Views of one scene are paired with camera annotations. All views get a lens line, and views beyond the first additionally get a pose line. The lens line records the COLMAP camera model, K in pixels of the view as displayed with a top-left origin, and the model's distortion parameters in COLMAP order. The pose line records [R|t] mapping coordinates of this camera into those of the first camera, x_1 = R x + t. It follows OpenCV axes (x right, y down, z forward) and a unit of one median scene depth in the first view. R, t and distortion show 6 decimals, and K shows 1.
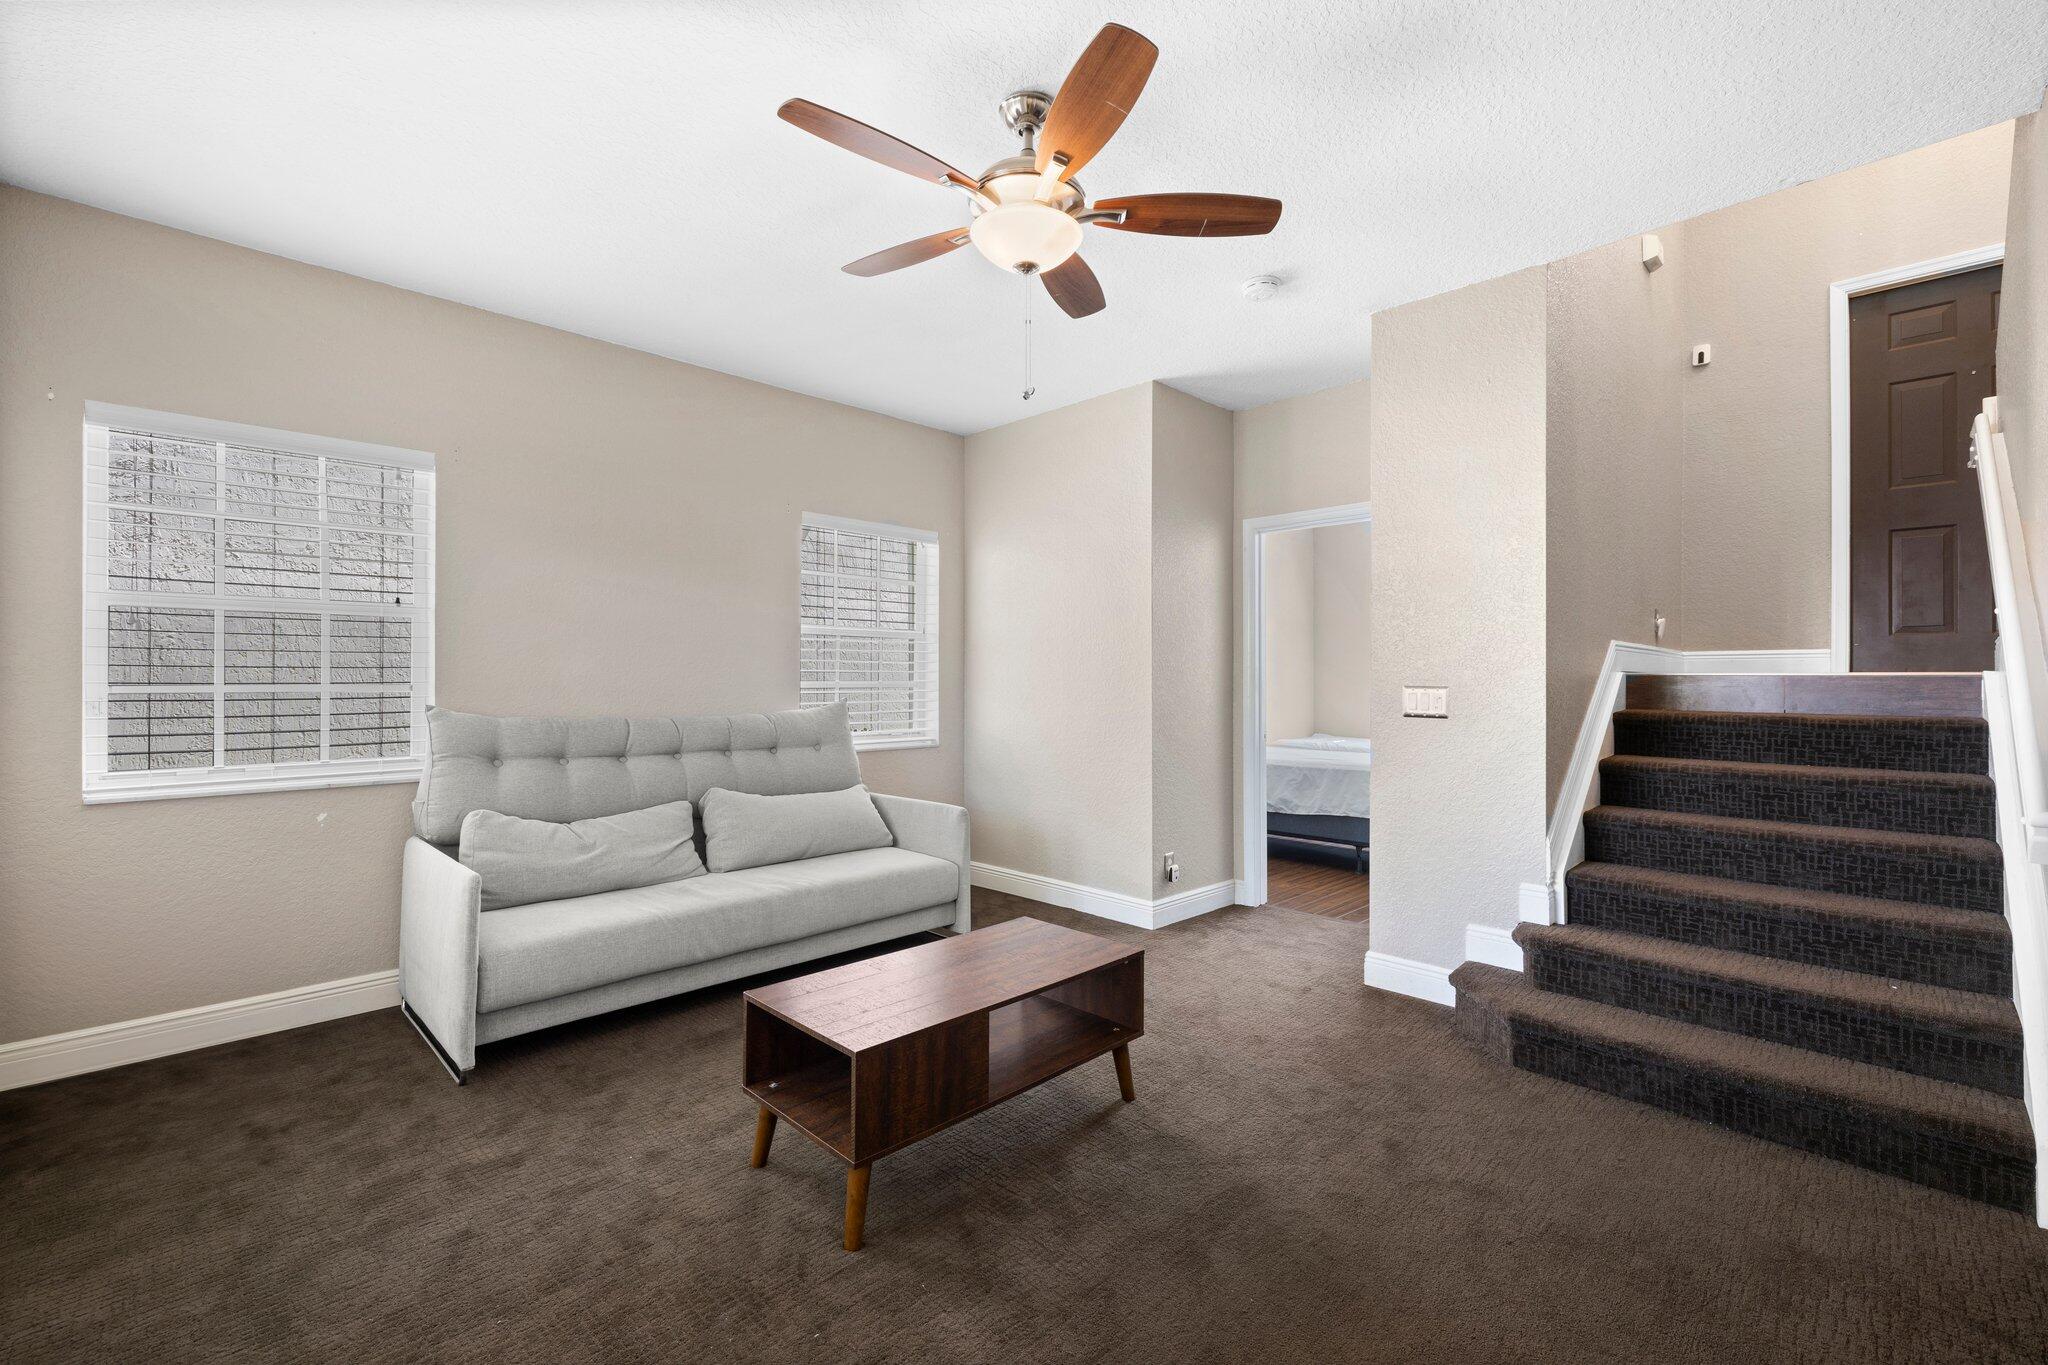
lens RADIAL K [[862.0, 0, 1031.0], [0, 862.0, 676.3], [0, 0, 1]] dist [0.000792, 0.000689]
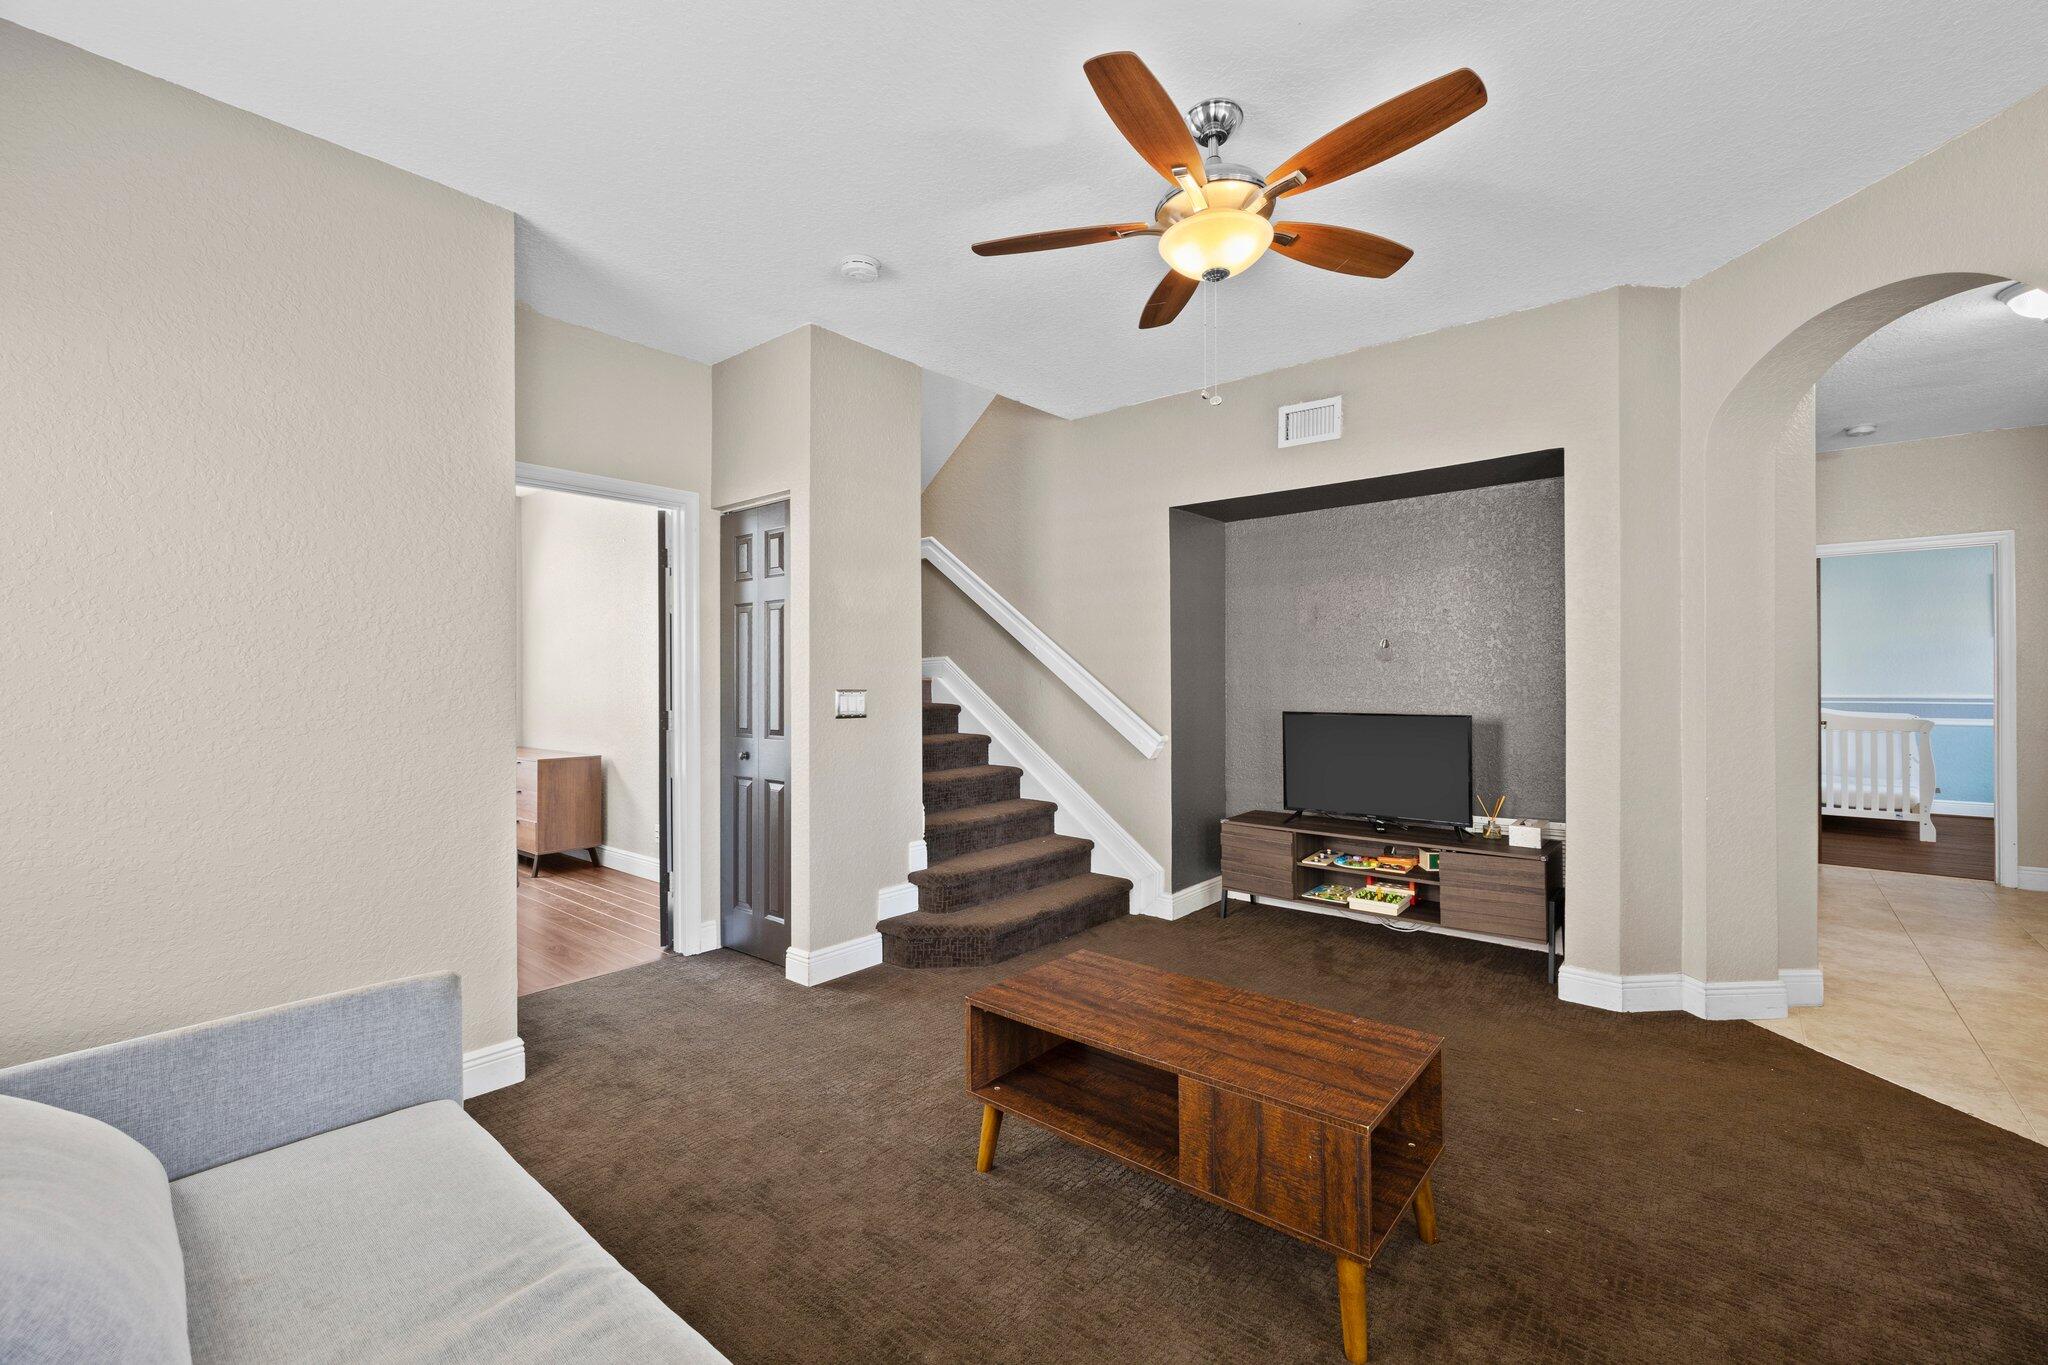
lens RADIAL K [[852.9, 0, 1032.2], [0, 852.9, 675.8], [0, 0, 1]] dist [-0.000041, 0.000001]
pose [[-0.084581, 0.003149, 0.996412, -0.674150], [-0.002775, 0.999990, -0.003396, -0.003340], [-0.996413, -0.003052, -0.084571, 0.887715]]
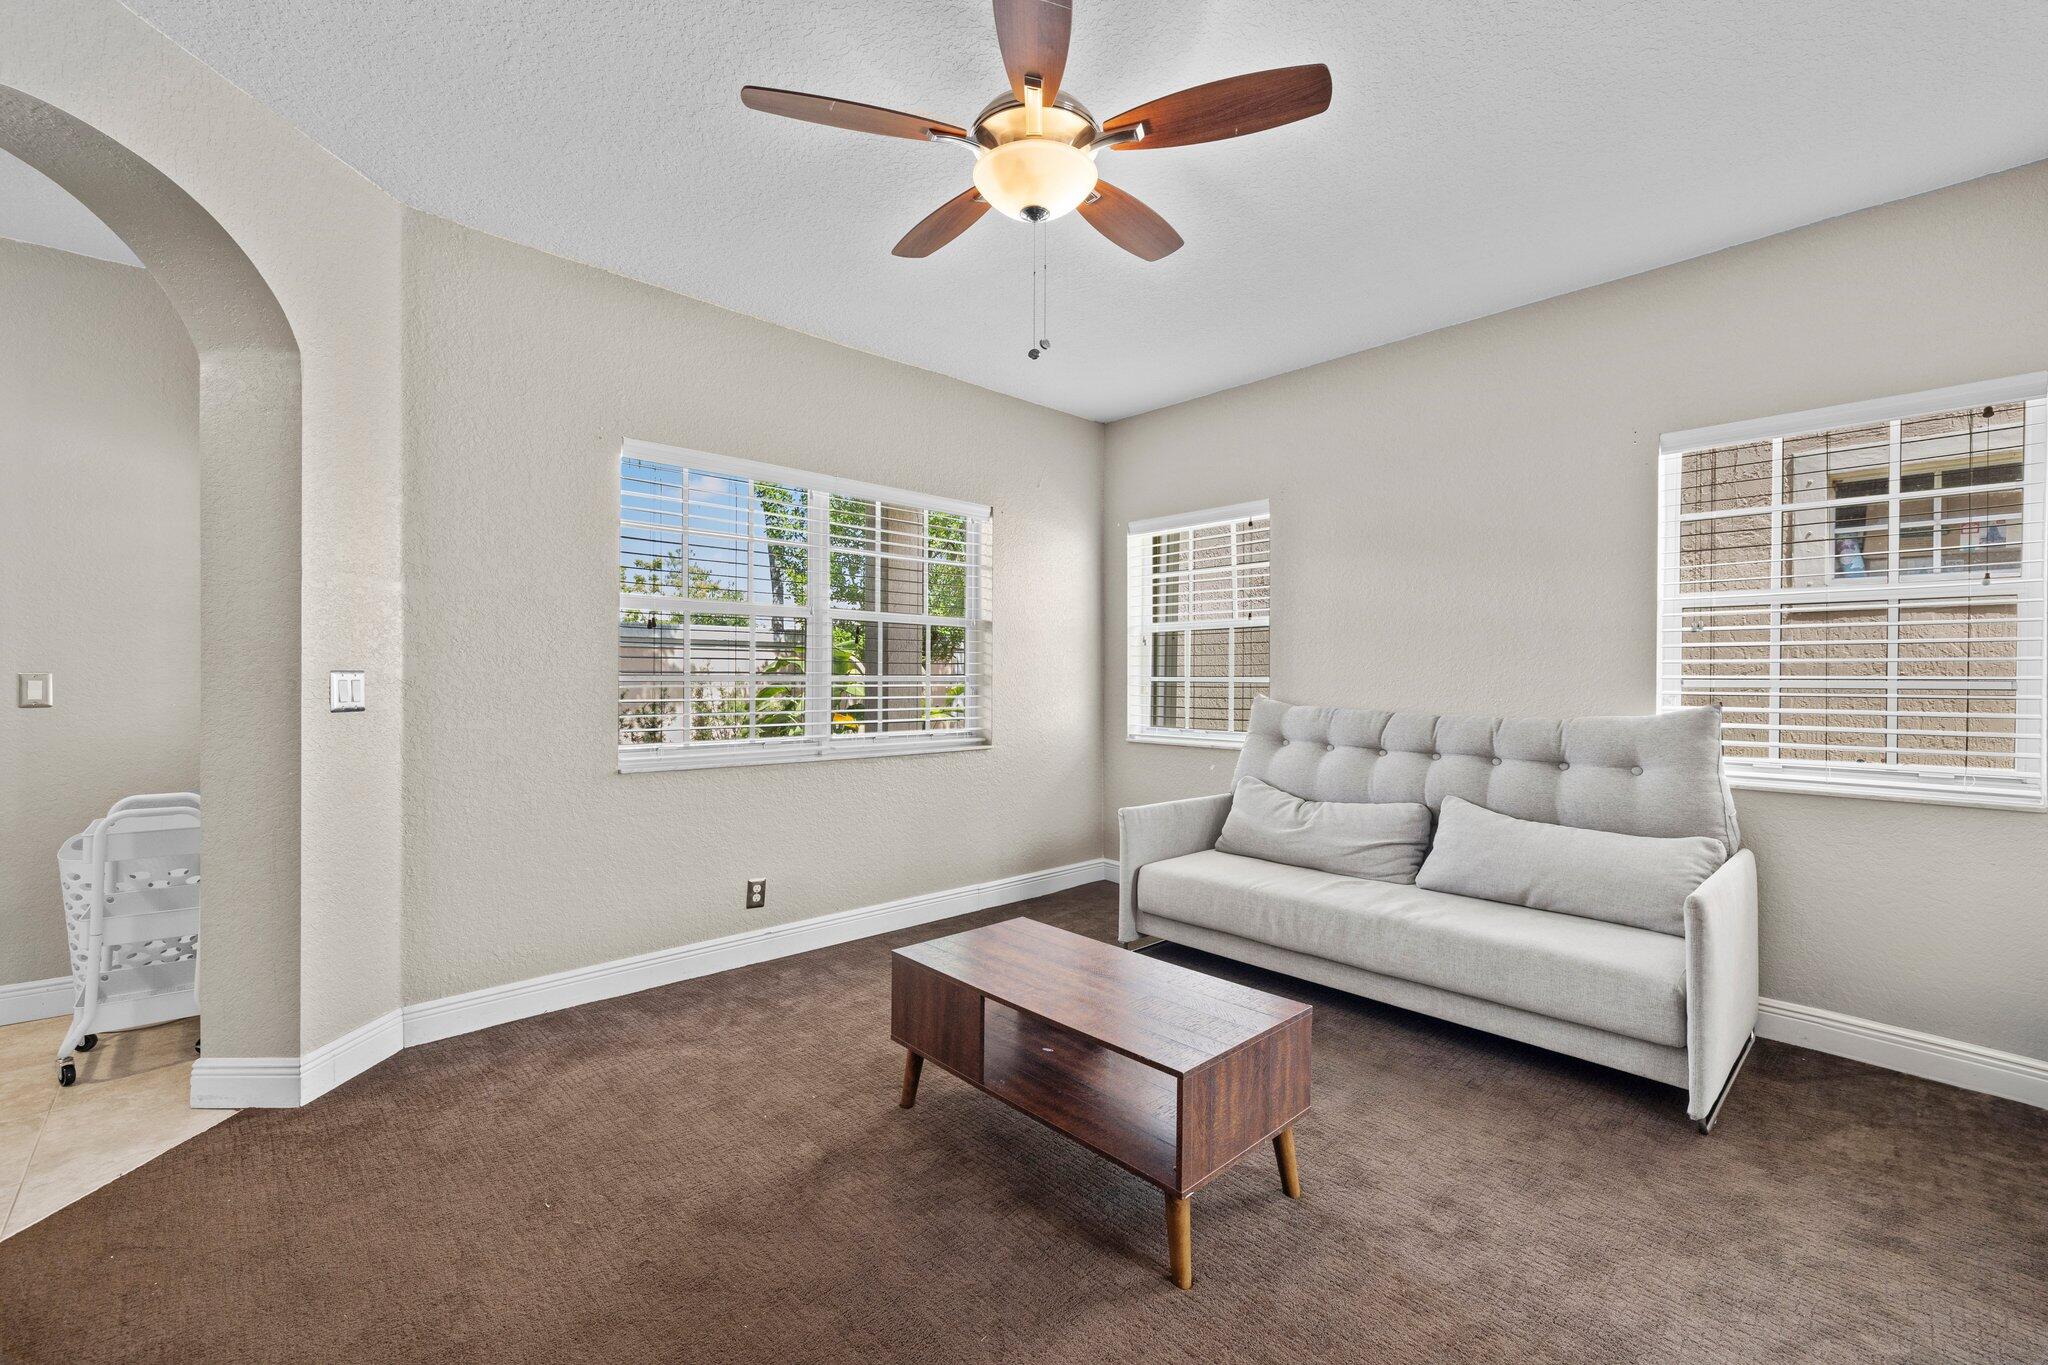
lens RADIAL K [[873.0, 0, 1024.5], [0, 873.0, 664.6], [0, 0, 1]] dist [-0.000246, -0.000030]
pose [[-0.021808, -0.003277, -0.999757, 0.660100], [0.006336, 0.999974, -0.003416, -0.009166], [0.999742, -0.006409, -0.021786, 0.688235]]
